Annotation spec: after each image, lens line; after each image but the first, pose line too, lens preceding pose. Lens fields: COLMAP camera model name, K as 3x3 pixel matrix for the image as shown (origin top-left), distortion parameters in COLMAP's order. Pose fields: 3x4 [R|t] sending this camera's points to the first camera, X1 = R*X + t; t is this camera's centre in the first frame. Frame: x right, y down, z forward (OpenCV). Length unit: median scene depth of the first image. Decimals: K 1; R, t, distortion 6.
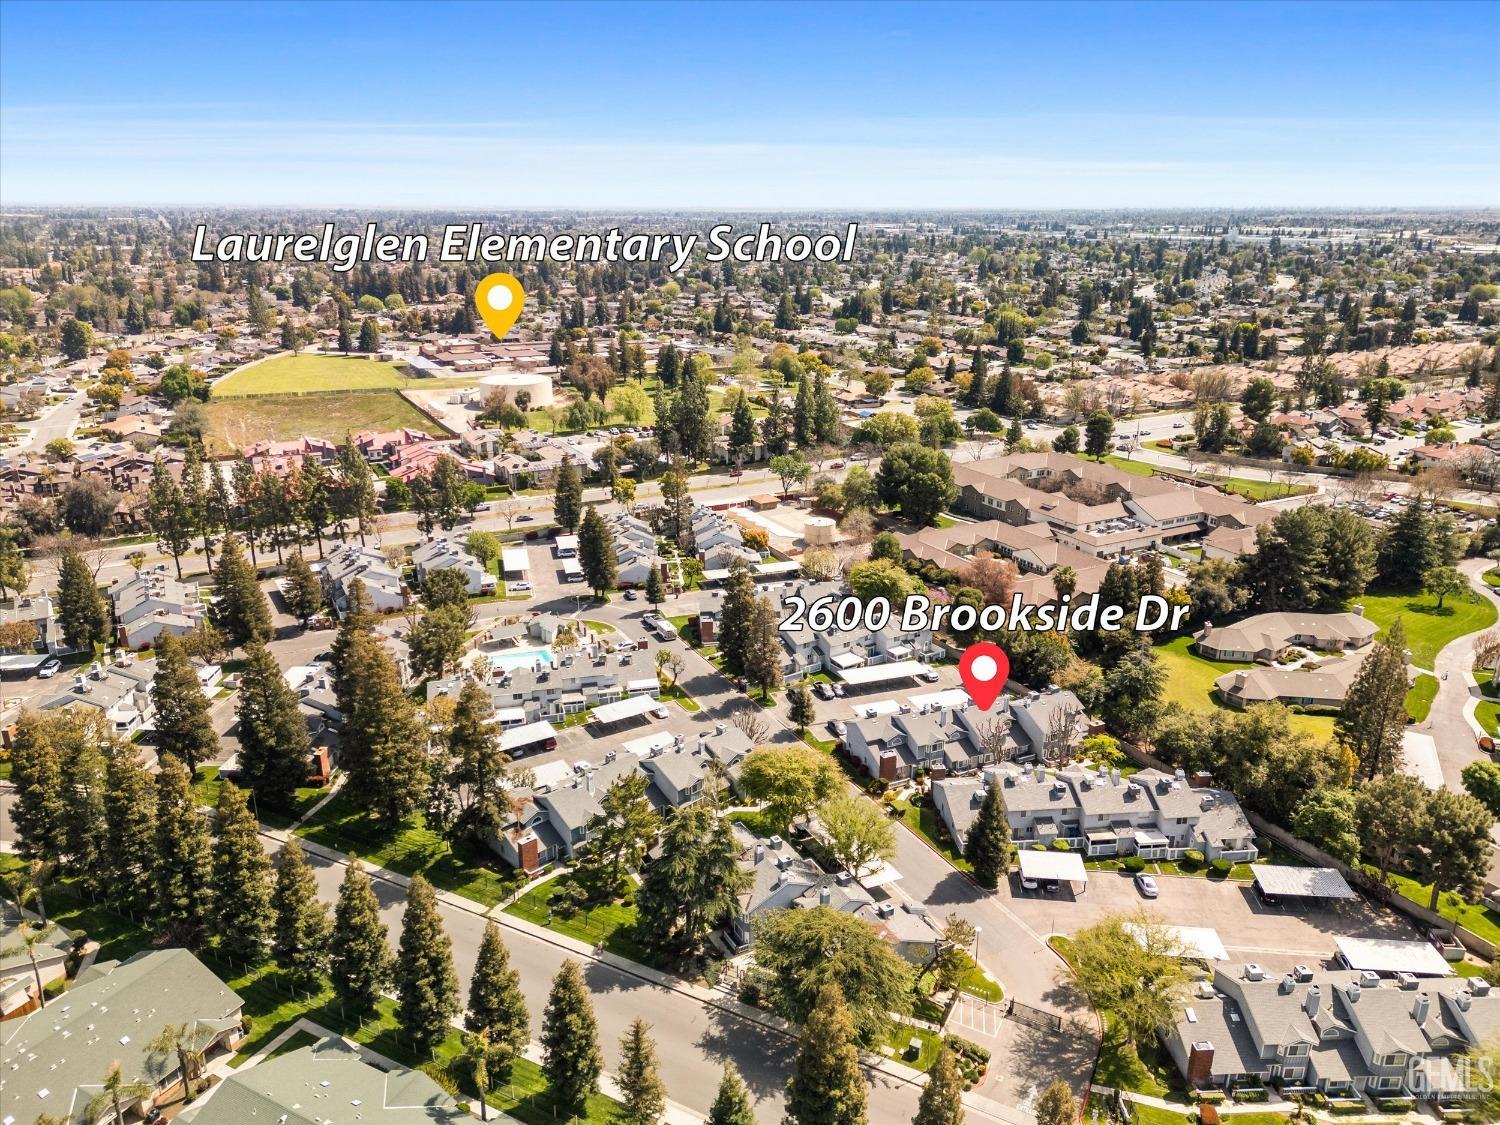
lens RADIAL K [[1072.5, 0, 755.9], [0, 1072.5, 559.6], [0, 0, 1]] dist [0.068580, -0.053555]
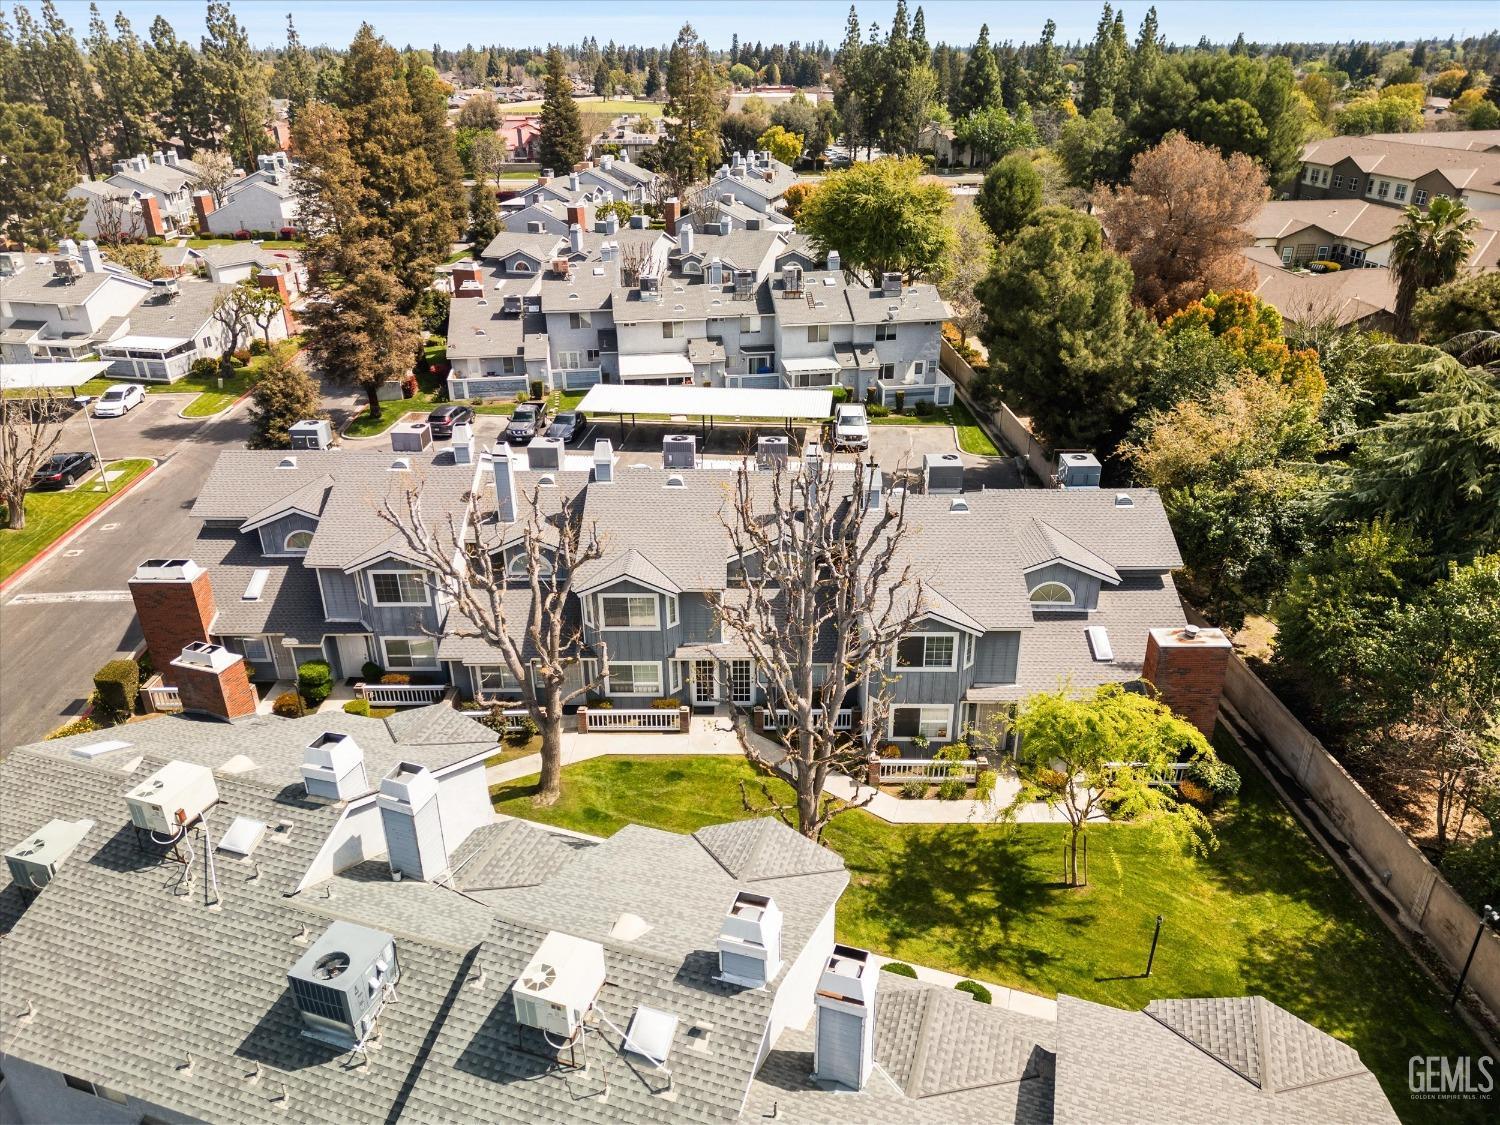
lens RADIAL K [[1072.5, 0, 754.1], [0, 1072.5, 570.7], [0, 0, 1]] dist [0.068580, -0.053555]
pose [[0.901752, 0.181204, -0.392440, 0.323191], [-0.127268, 0.978947, 0.159578, 0.116327], [0.413094, -0.093955, 0.905829, 0.780276]]
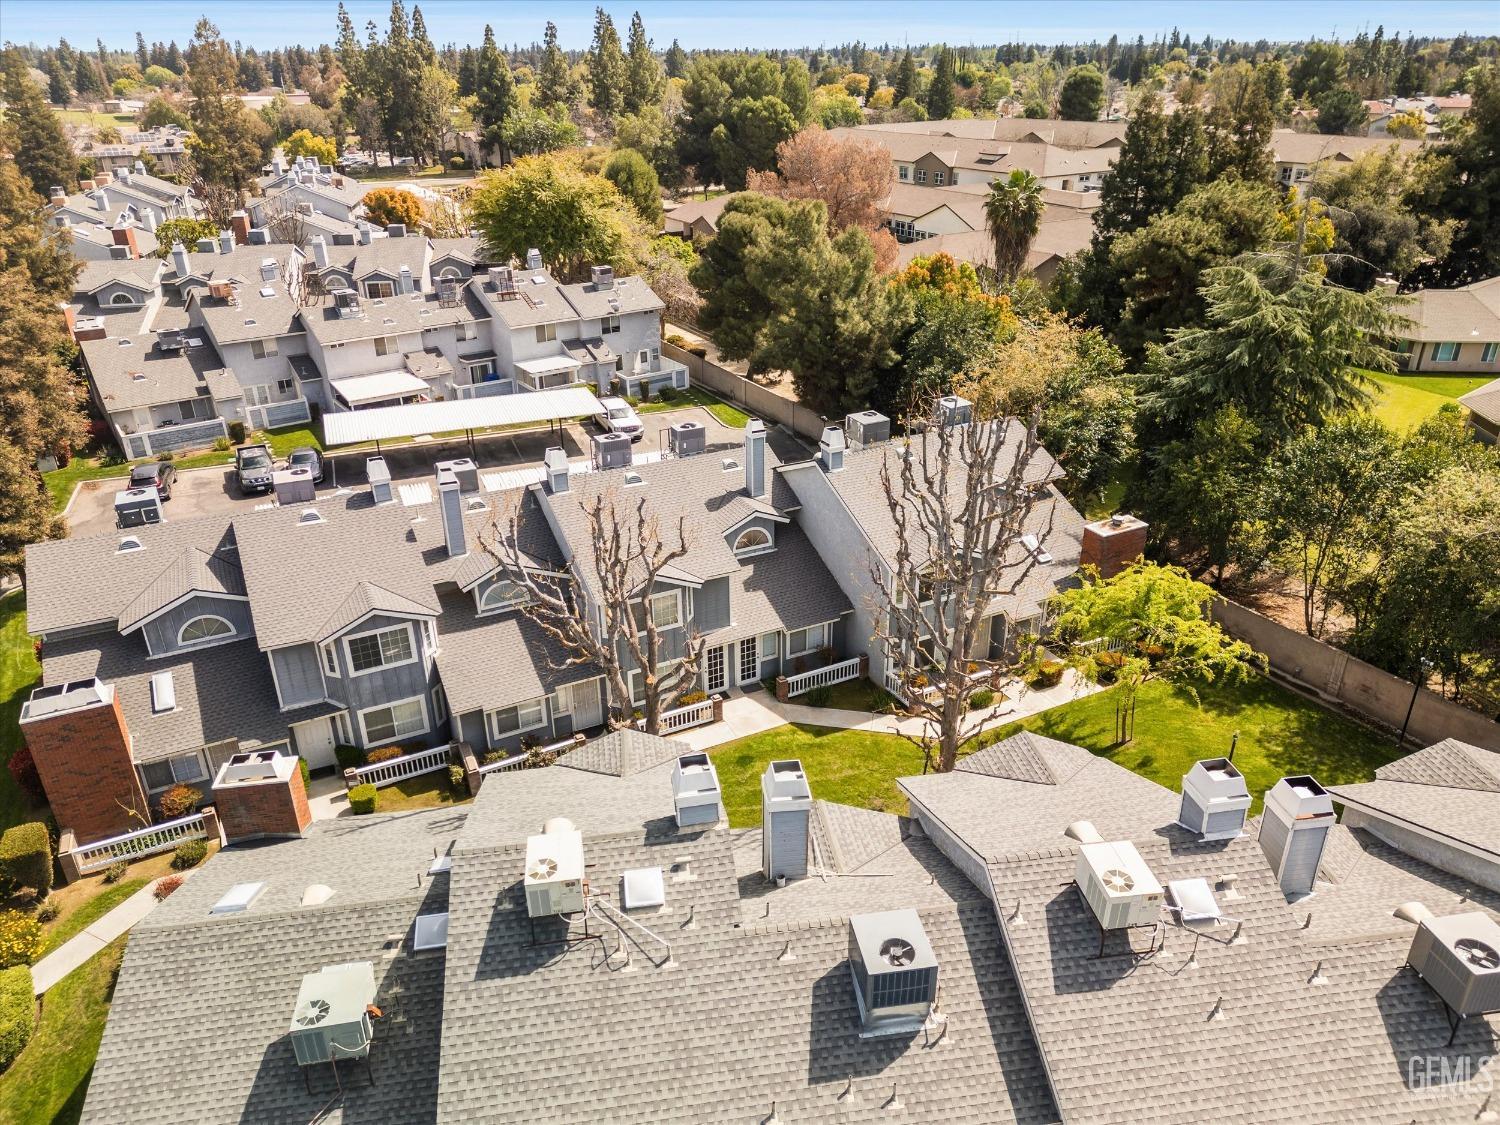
lens RADIAL K [[1072.5, 0, 760.9], [0, 1072.5, 564.0], [0, 0, 1]] dist [0.068580, -0.053555]
pose [[0.999054, -0.026559, 0.034437, 0.225609], [0.021955, 0.991559, 0.127784, 0.126751], [-0.037540, -0.126907, 0.991204, 0.755422]]
